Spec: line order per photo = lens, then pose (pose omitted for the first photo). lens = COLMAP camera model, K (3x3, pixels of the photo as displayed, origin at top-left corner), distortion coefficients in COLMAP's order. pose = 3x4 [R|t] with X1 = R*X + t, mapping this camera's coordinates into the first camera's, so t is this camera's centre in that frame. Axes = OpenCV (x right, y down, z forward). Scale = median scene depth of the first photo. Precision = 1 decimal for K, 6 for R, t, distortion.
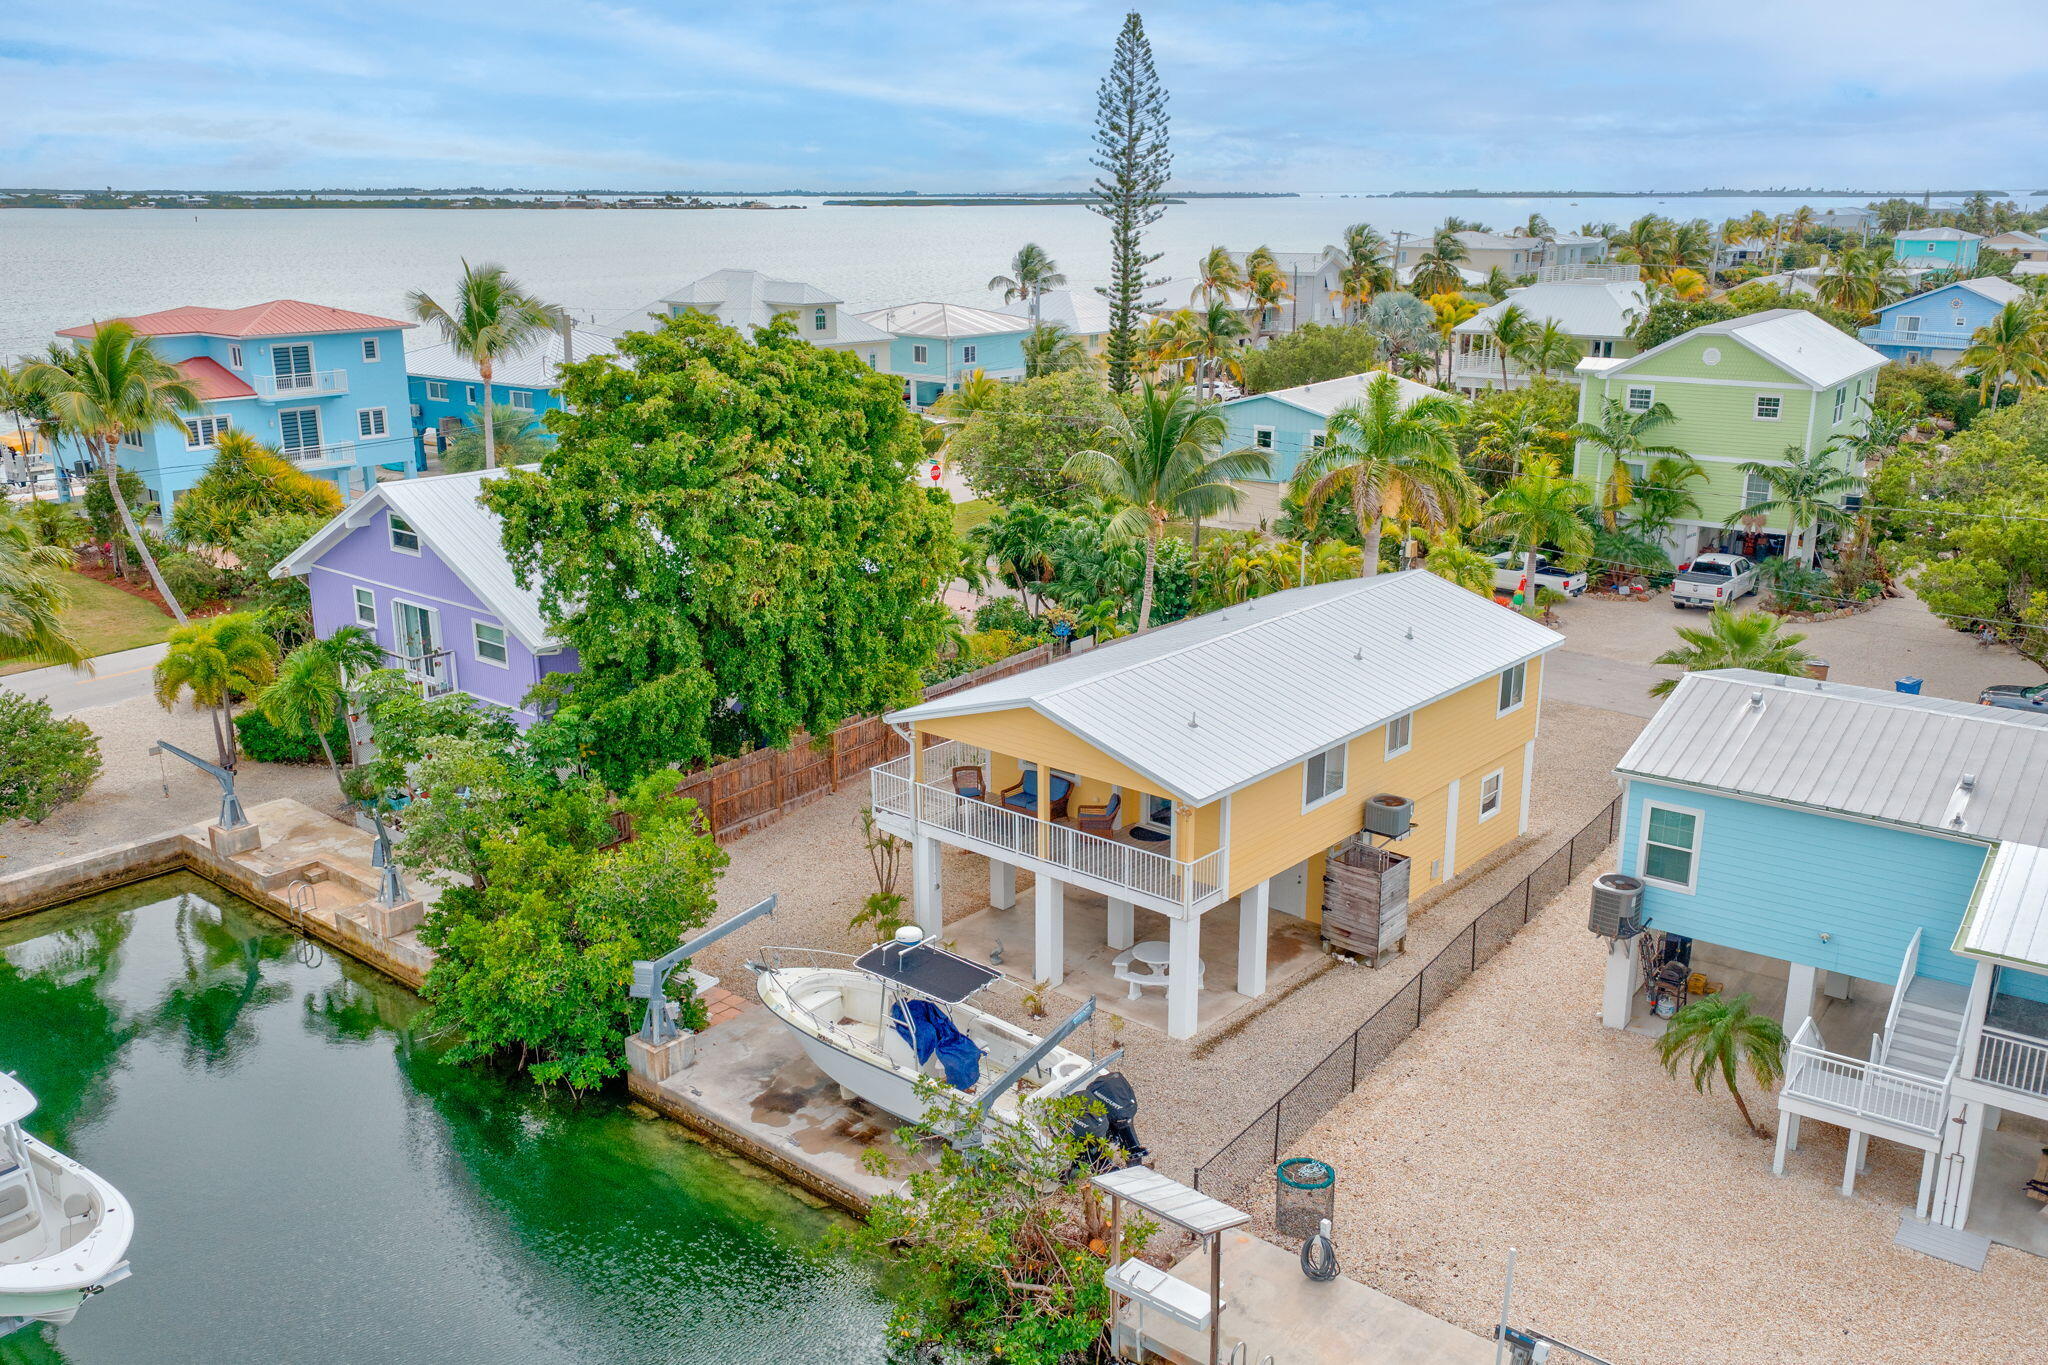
lens RADIAL K [[1507.2, 0, 1024.0], [0, 1507.2, 682.5], [0, 0, 1]] dist [0.004669, 0.001668]
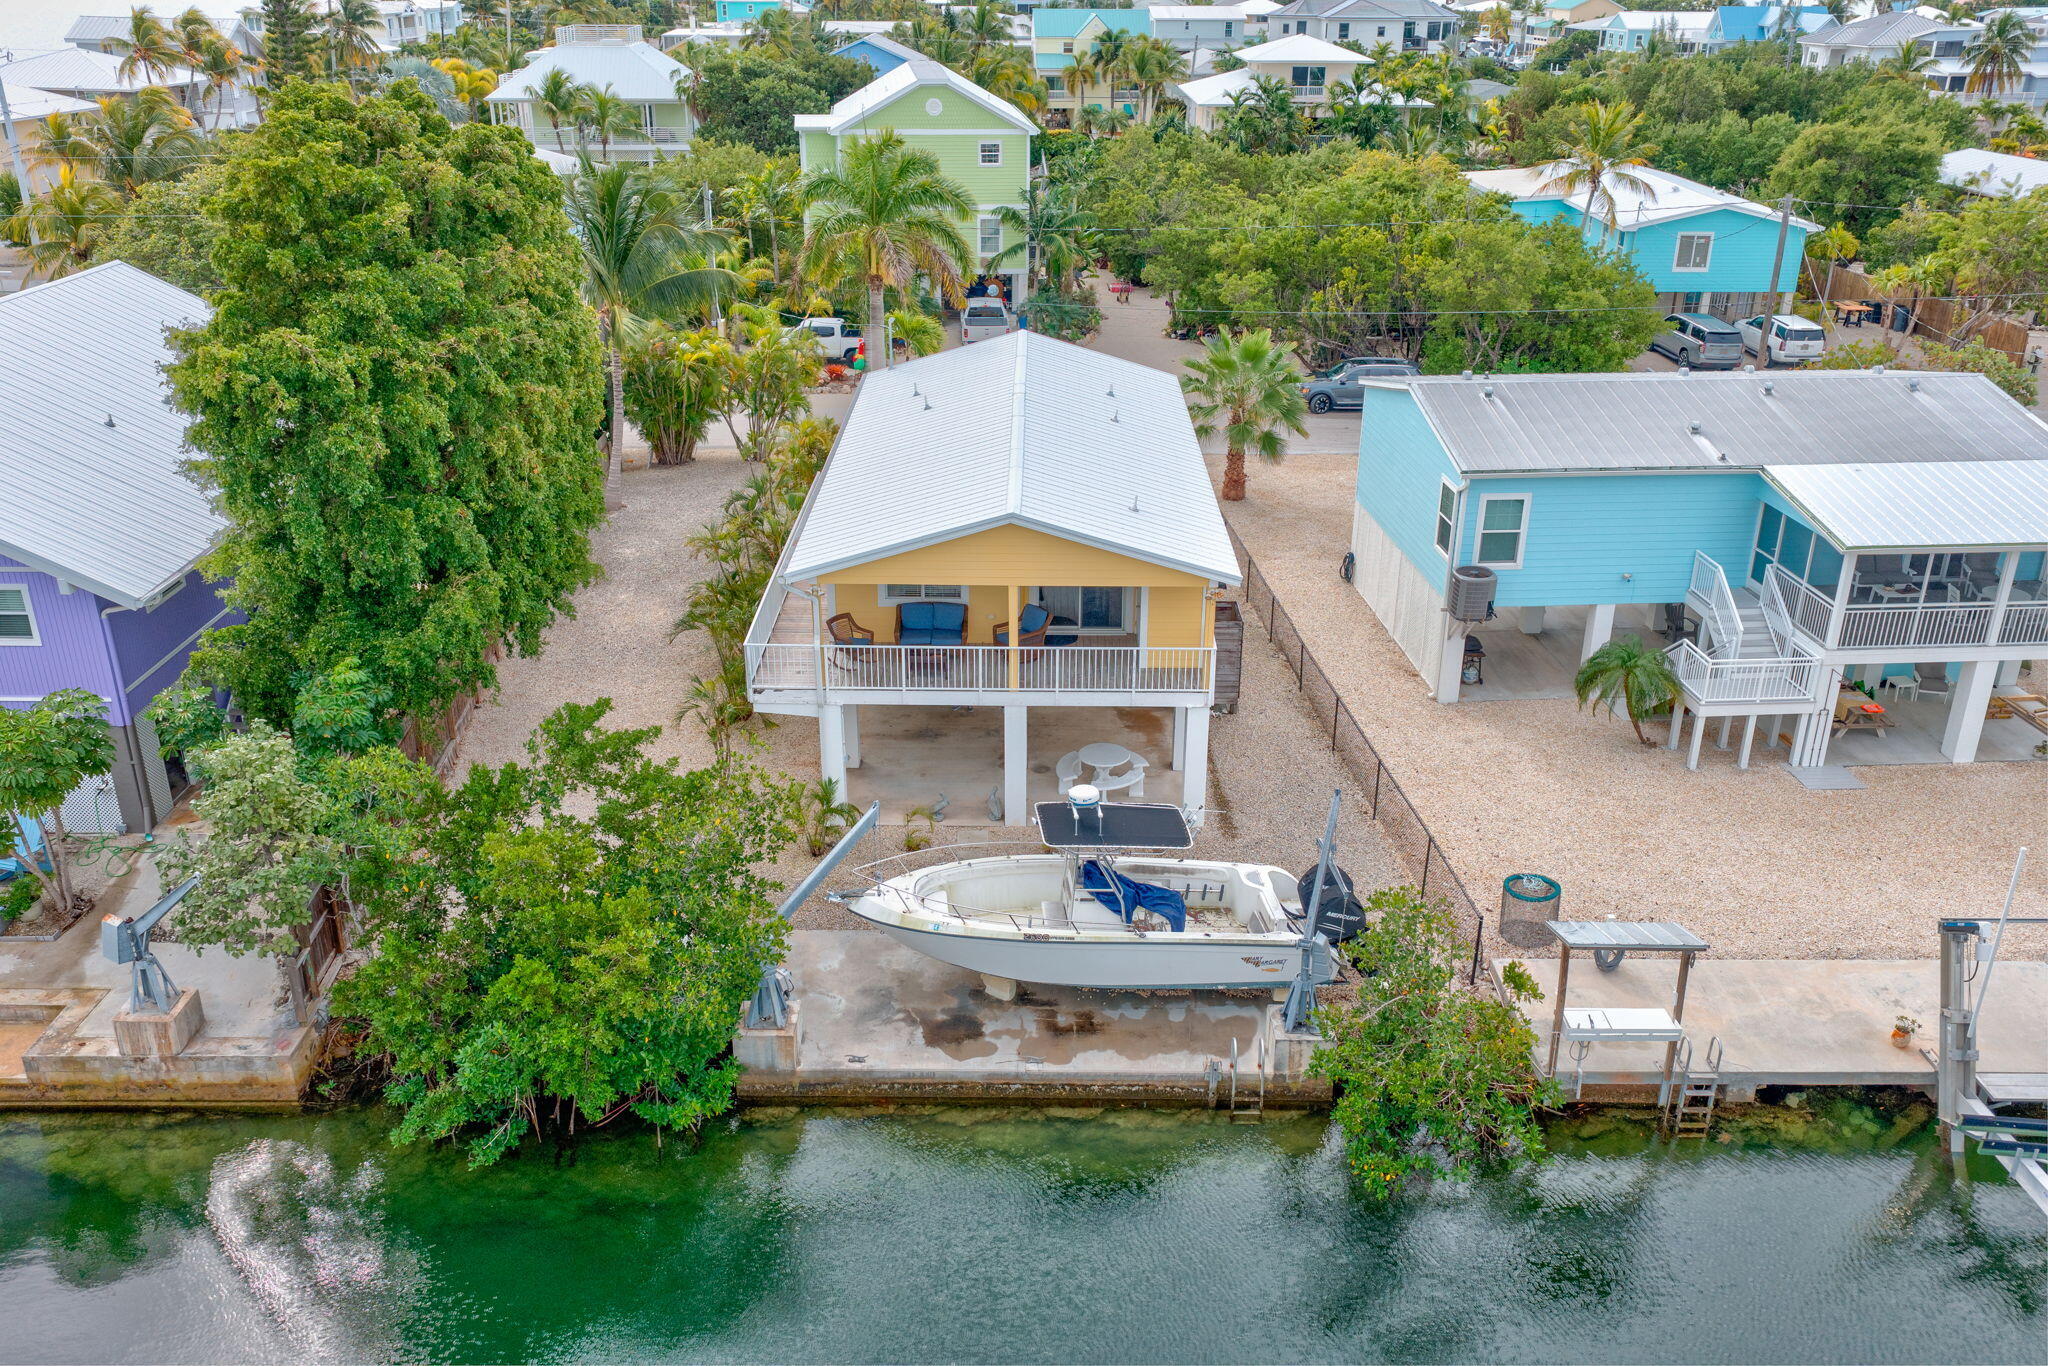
lens RADIAL K [[1507.2, 0, 1024.0], [0, 1507.2, 683.0], [0, 0, 1]] dist [0.004669, 0.001668]
pose [[0.804988, -0.254788, 0.535797, -0.546732], [0.177565, 0.965160, 0.192188, -0.068616], [-0.566097, -0.059570, 0.822184, 0.296667]]
